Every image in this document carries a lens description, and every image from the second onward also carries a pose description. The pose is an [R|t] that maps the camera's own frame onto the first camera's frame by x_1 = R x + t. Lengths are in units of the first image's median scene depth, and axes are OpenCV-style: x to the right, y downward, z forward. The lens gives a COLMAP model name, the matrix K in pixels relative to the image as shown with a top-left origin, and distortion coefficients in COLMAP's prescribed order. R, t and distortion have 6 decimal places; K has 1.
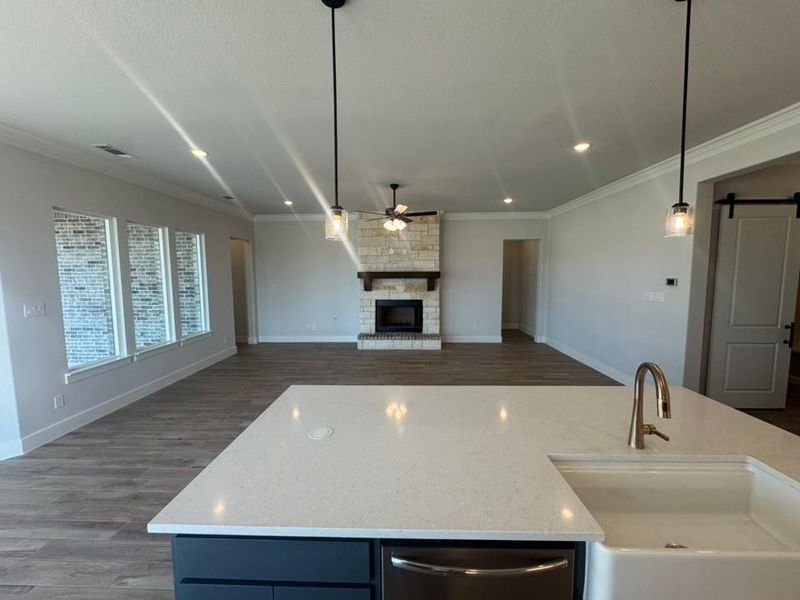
lens RADIAL K [[316.8, 0, 400.0], [0, 316.8, 304.6], [0, 0, 1]] dist [-0.008526, -0.000155]
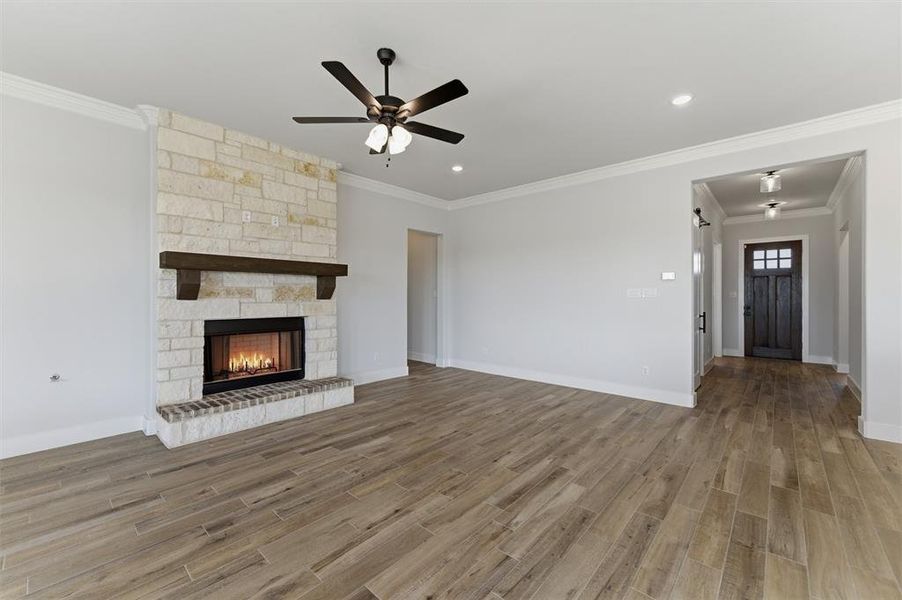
lens RADIAL K [[367.1, 0, 454.2], [0, 367.1, 297.3], [0, 0, 1]] dist [-0.002127, -0.000895]
pose [[0.648200, 0.003697, 0.761461, -0.241370], [0.072907, 0.995093, -0.066894, 0.012462], [-0.757972, 0.098877, 0.644750, 0.416218]]
